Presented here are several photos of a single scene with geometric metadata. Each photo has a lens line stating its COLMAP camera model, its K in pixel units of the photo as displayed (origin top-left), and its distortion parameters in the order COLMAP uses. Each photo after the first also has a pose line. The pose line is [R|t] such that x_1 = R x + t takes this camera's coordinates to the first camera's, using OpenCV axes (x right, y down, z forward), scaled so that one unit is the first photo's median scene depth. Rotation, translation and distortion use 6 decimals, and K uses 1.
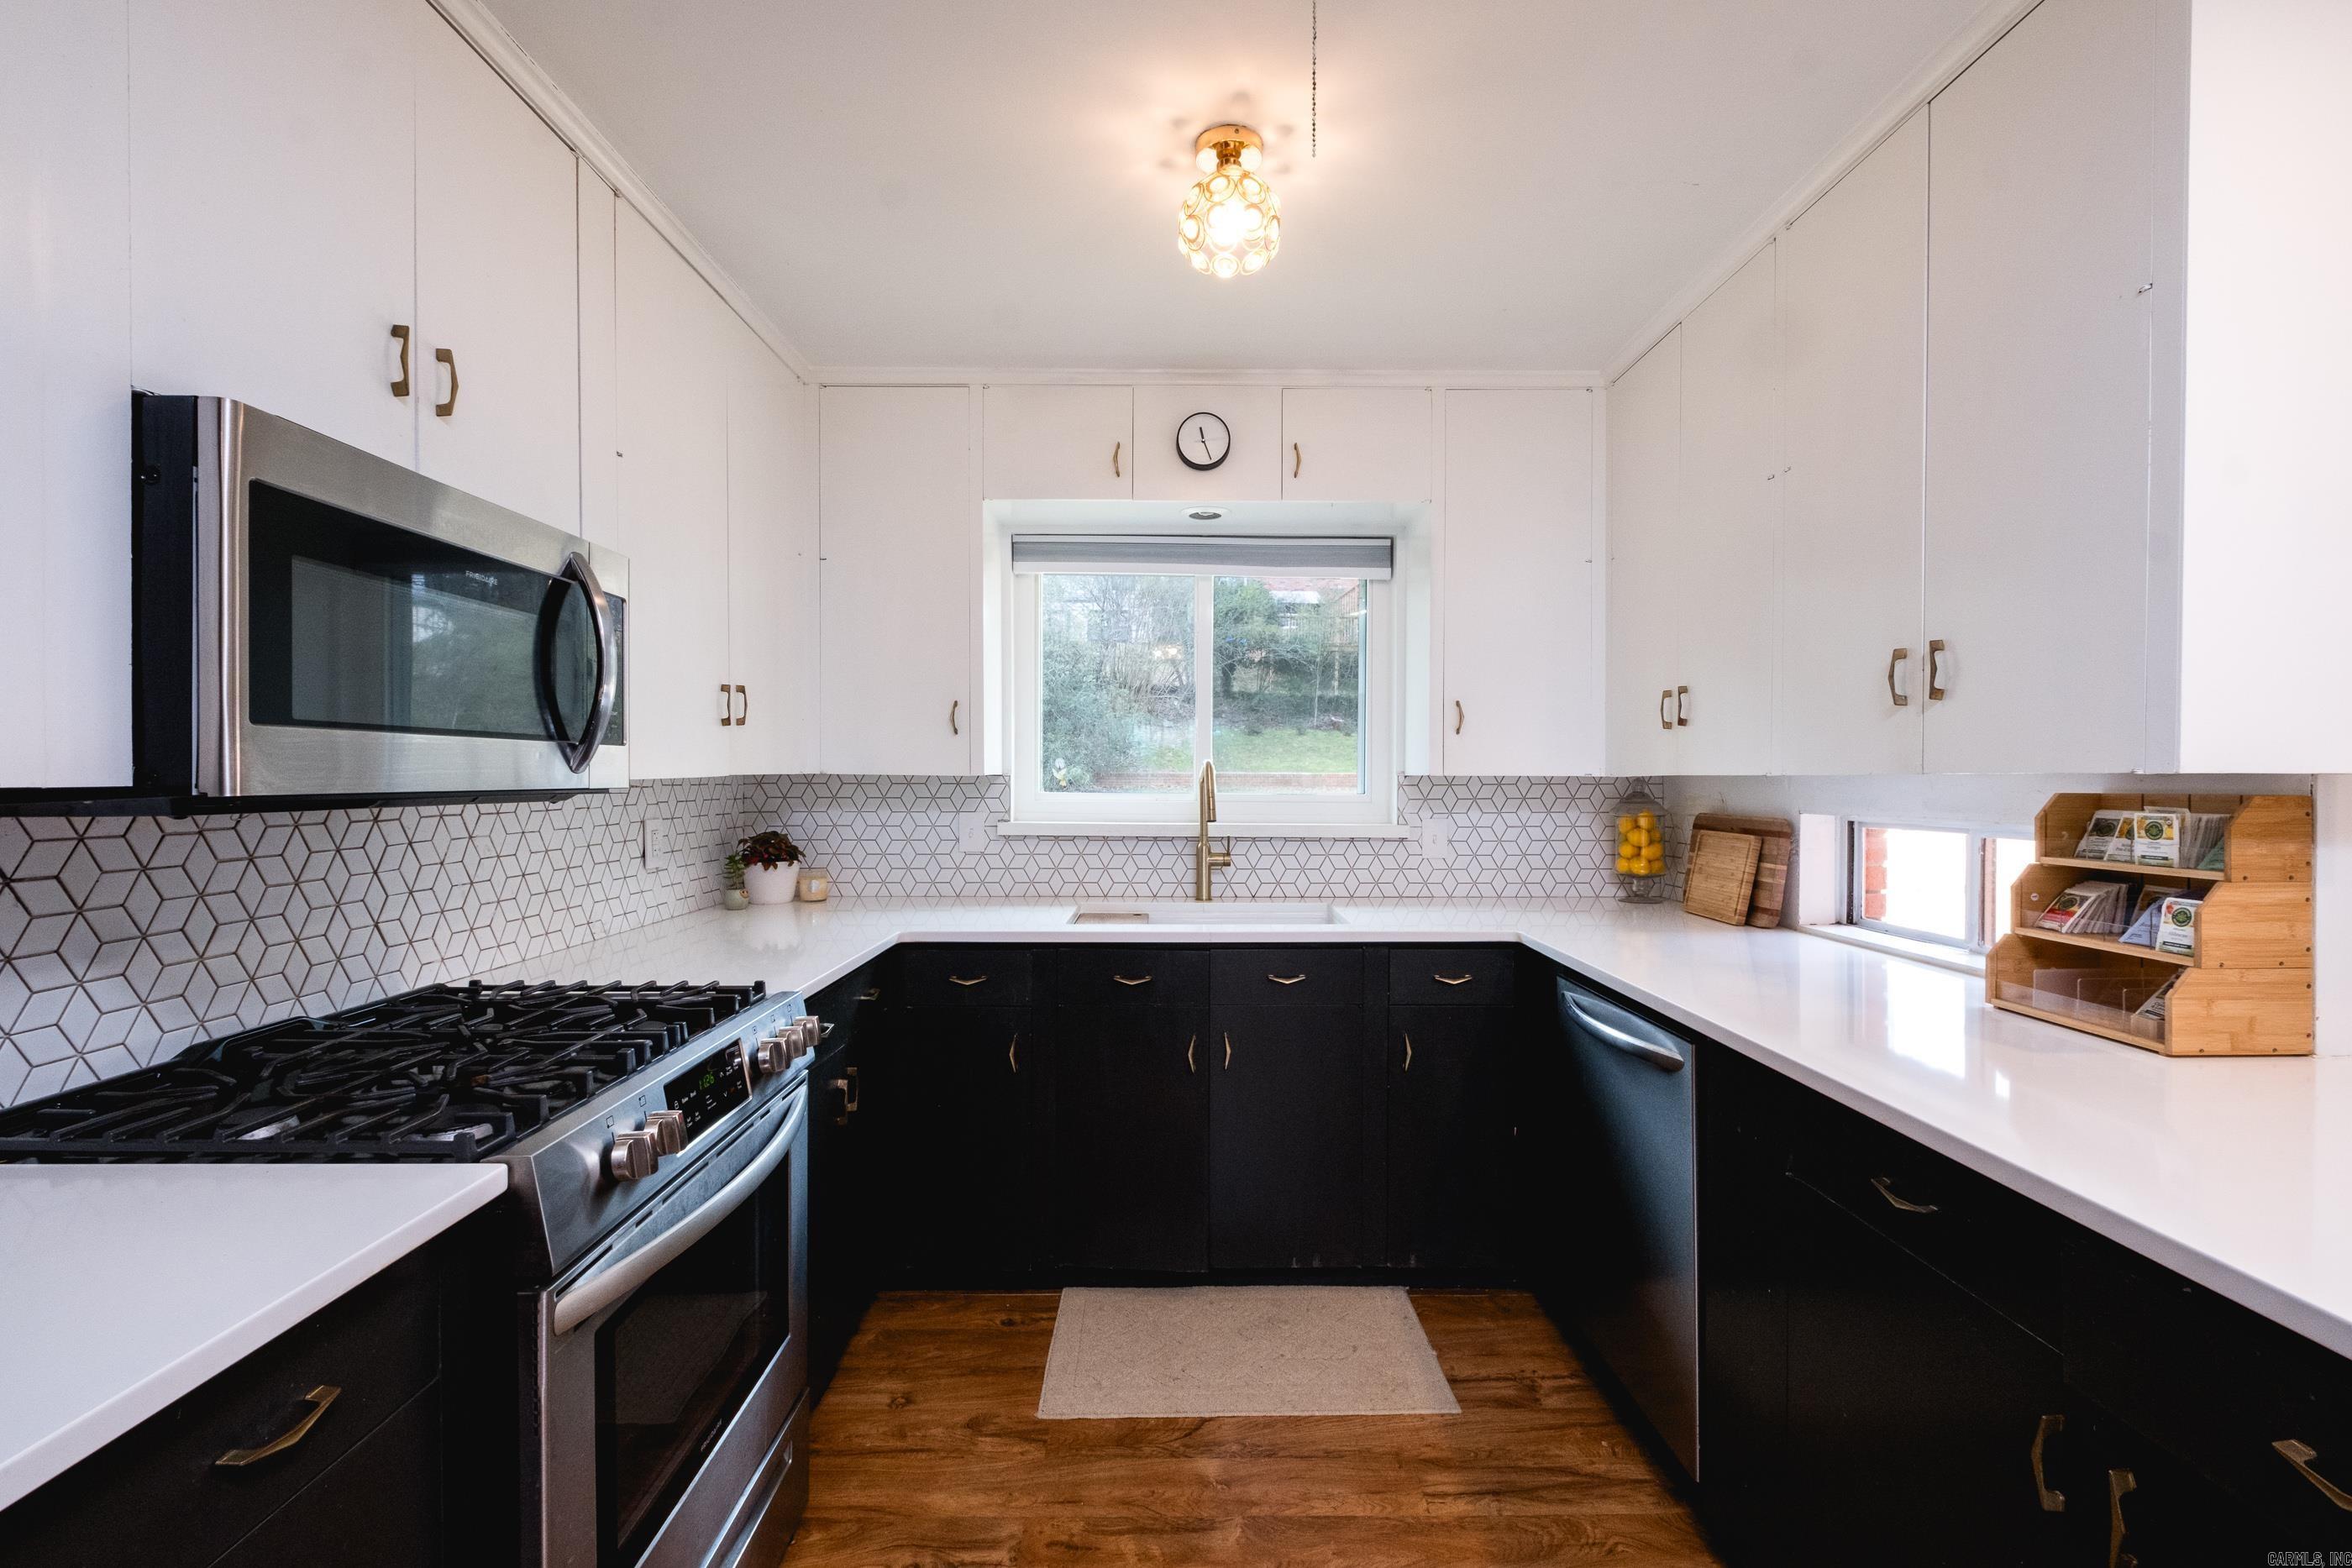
lens RADIAL K [[1032.0, 0, 1201.4], [0, 1032.0, 783.9], [0, 0, 1]] dist [0.008341, 0.000170]
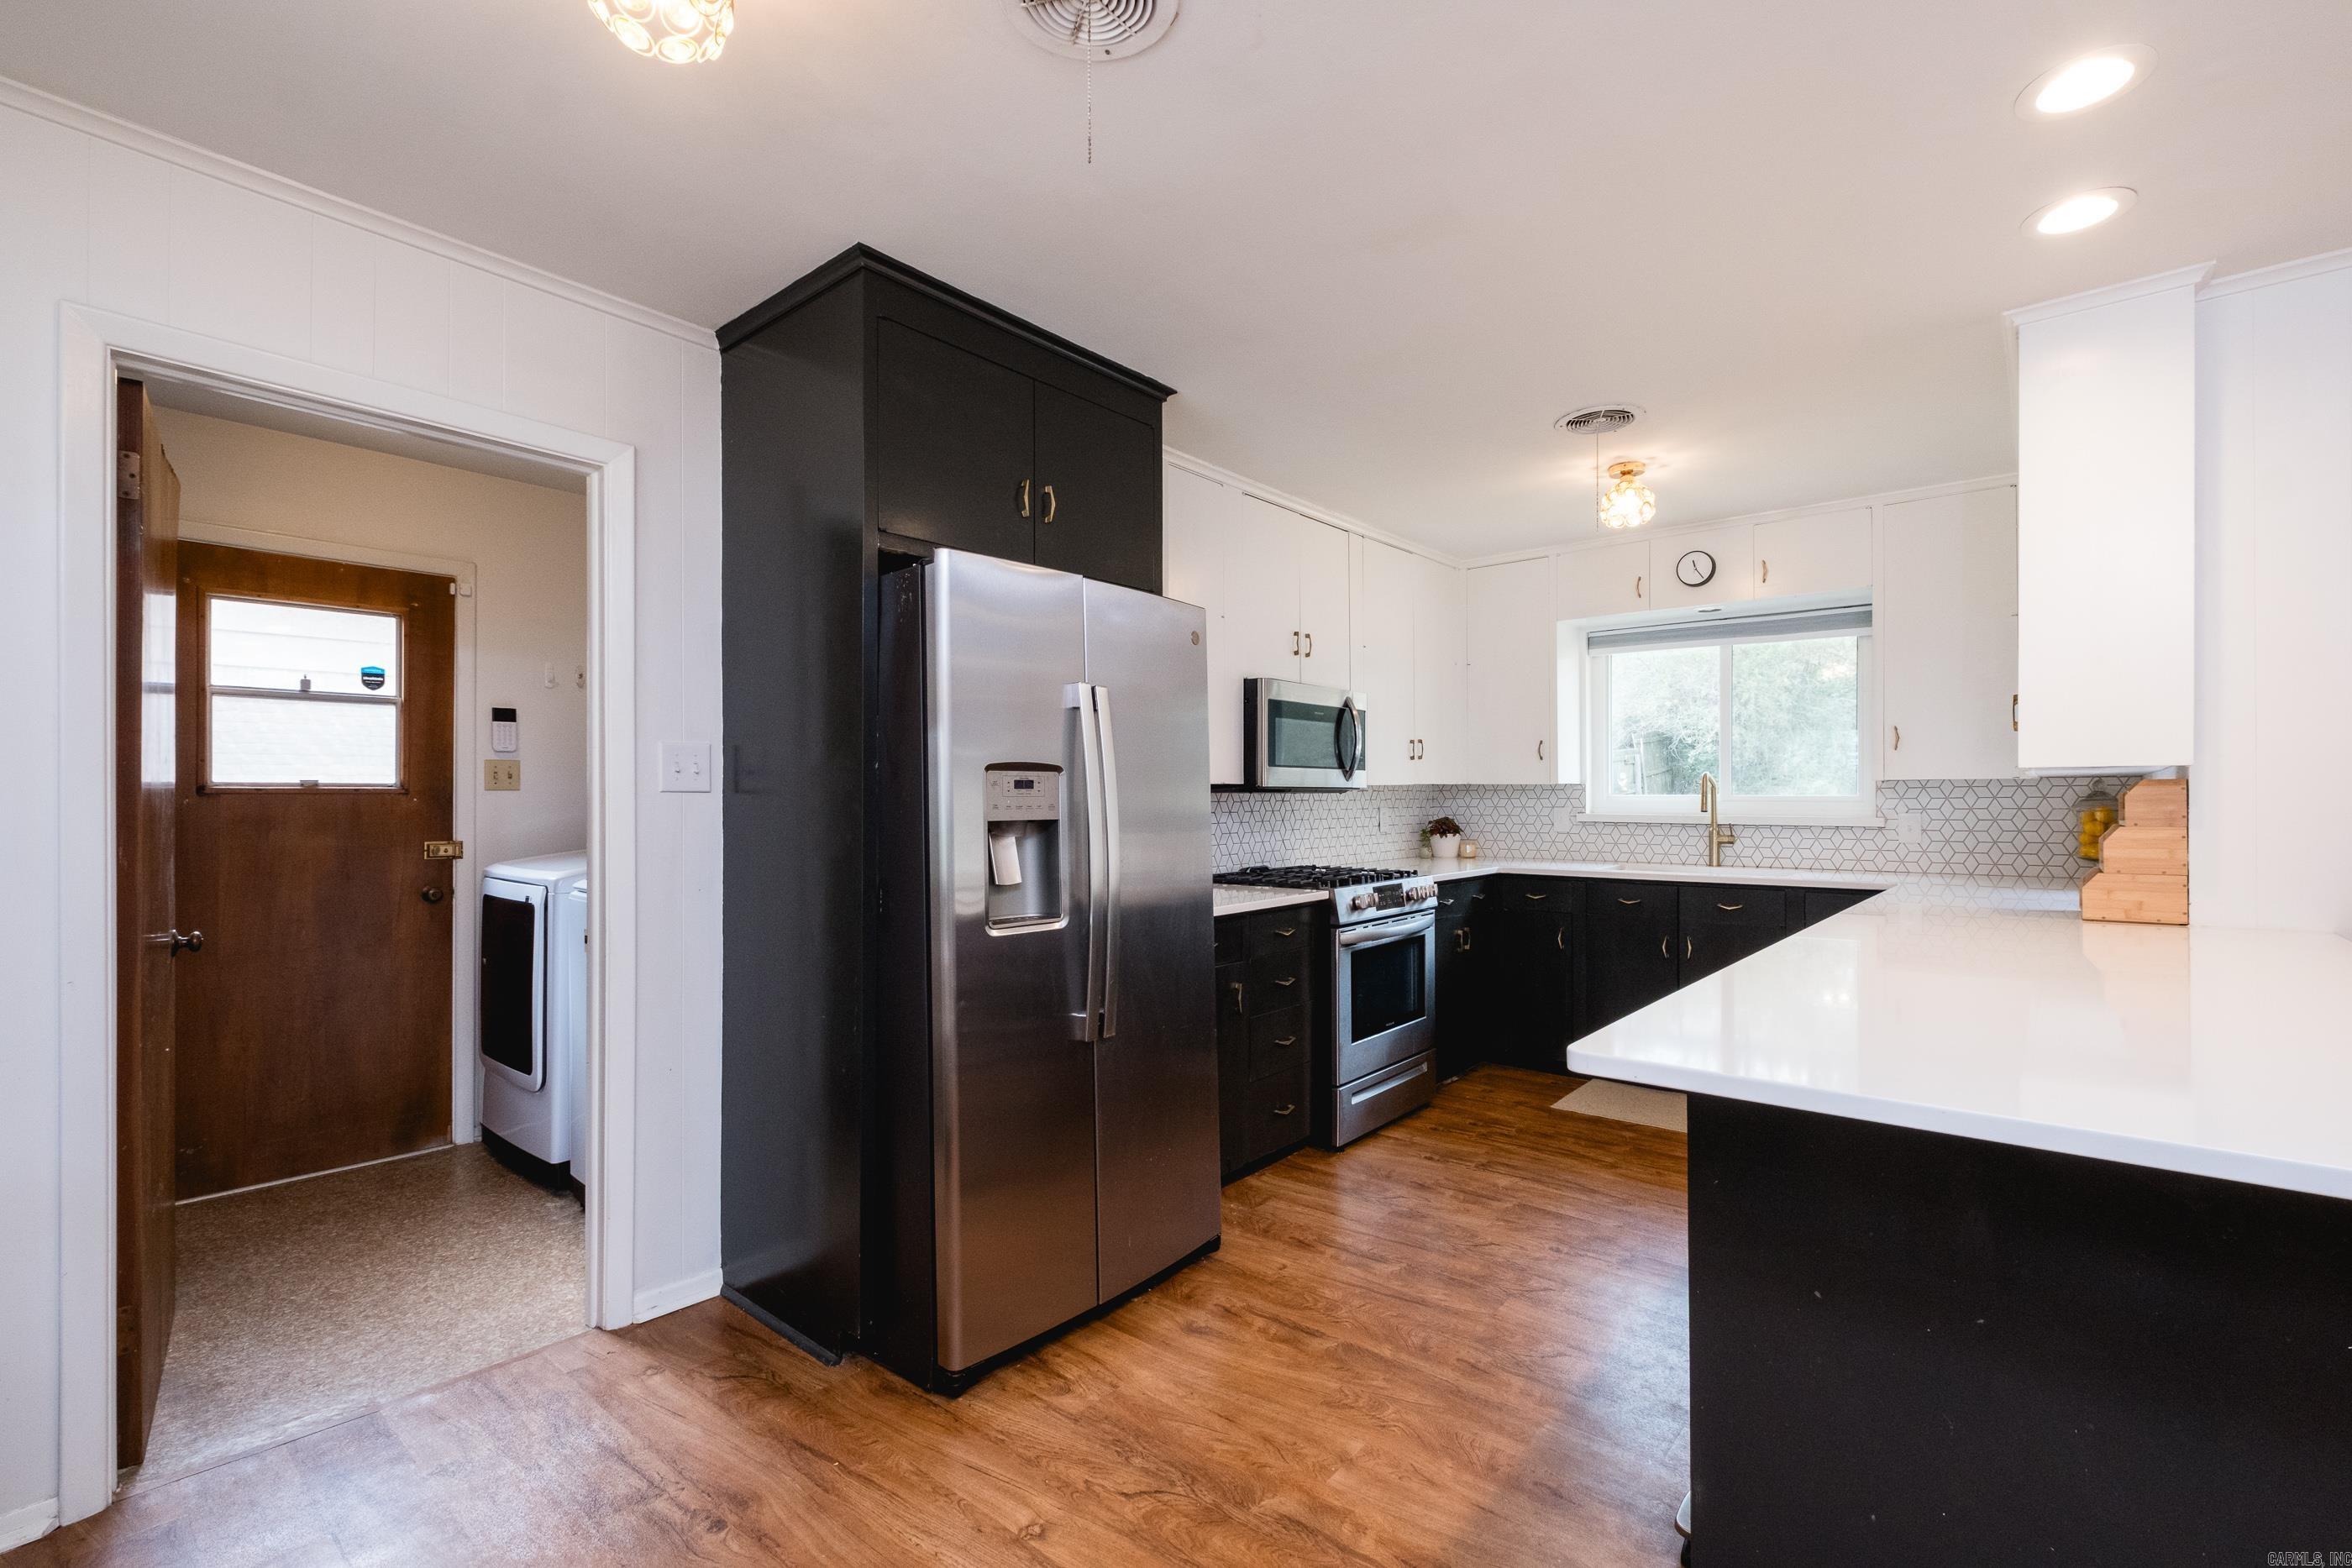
lens RADIAL K [[1032.0, 0, 1182.2], [0, 1032.0, 794.8], [0, 0, 1]] dist [0.008341, 0.000170]
pose [[0.755335, -0.004850, -0.655321, 0.525178], [-0.001678, 0.999955, -0.009335, 0.032288], [0.655337, 0.008150, 0.755293, -0.826334]]
